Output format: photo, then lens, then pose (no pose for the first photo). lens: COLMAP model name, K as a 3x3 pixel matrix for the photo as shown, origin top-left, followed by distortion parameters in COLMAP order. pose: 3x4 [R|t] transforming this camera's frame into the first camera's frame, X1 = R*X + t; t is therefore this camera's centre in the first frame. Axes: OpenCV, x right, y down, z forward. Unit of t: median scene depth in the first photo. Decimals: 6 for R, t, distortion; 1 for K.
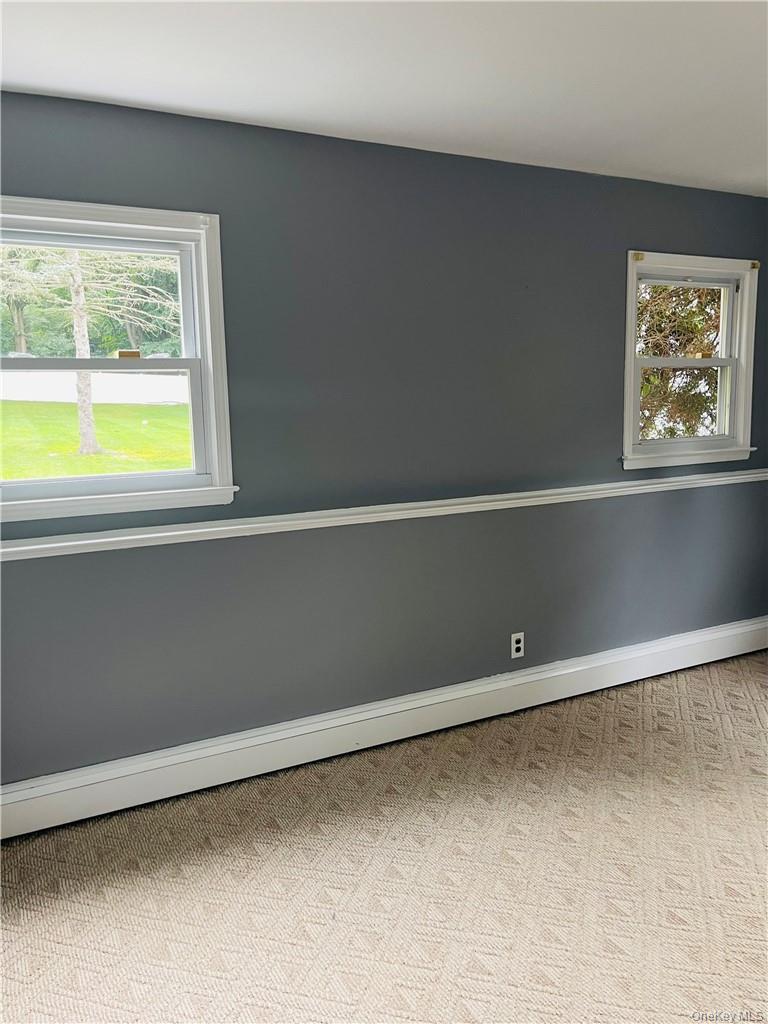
lens RADIAL K [[786.2, 0, 396.2], [0, 786.2, 505.1], [0, 0, 1]] dist [0.059757, -0.069110]
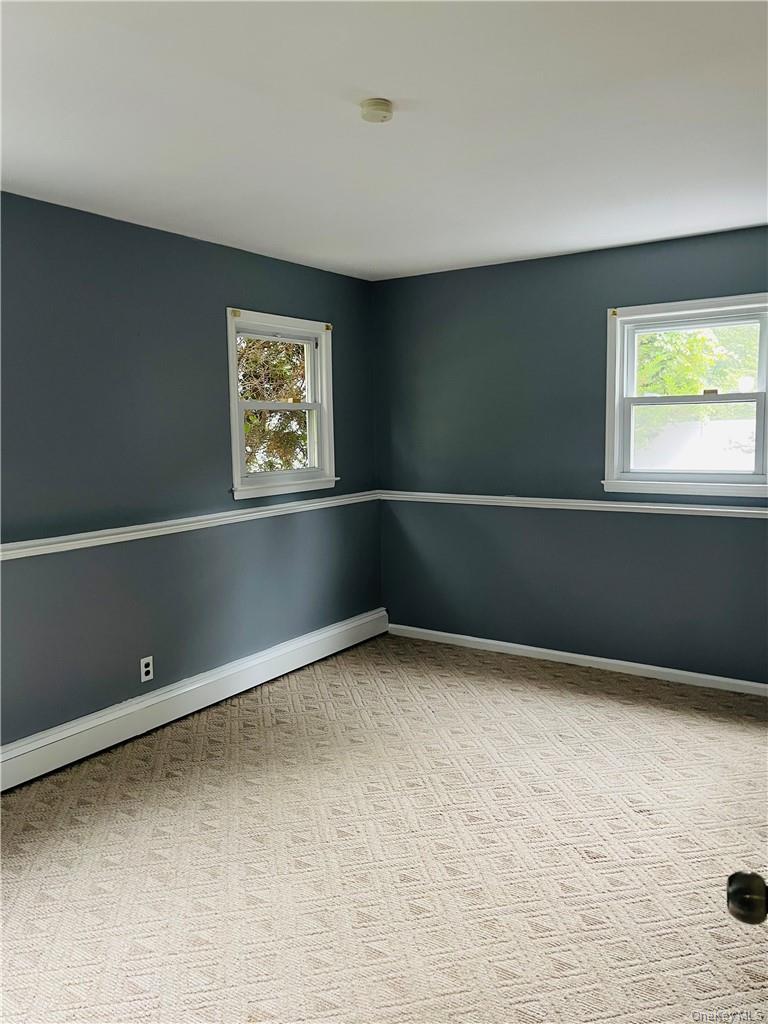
lens RADIAL K [[786.2, 0, 381.3], [0, 786.2, 509.5], [0, 0, 1]] dist [0.059757, -0.069110]
pose [[0.886787, -0.044075, 0.460072, -0.052461], [0.059868, 0.998010, -0.019786, 0.004388], [-0.458284, 0.045090, 0.887661, -0.109987]]
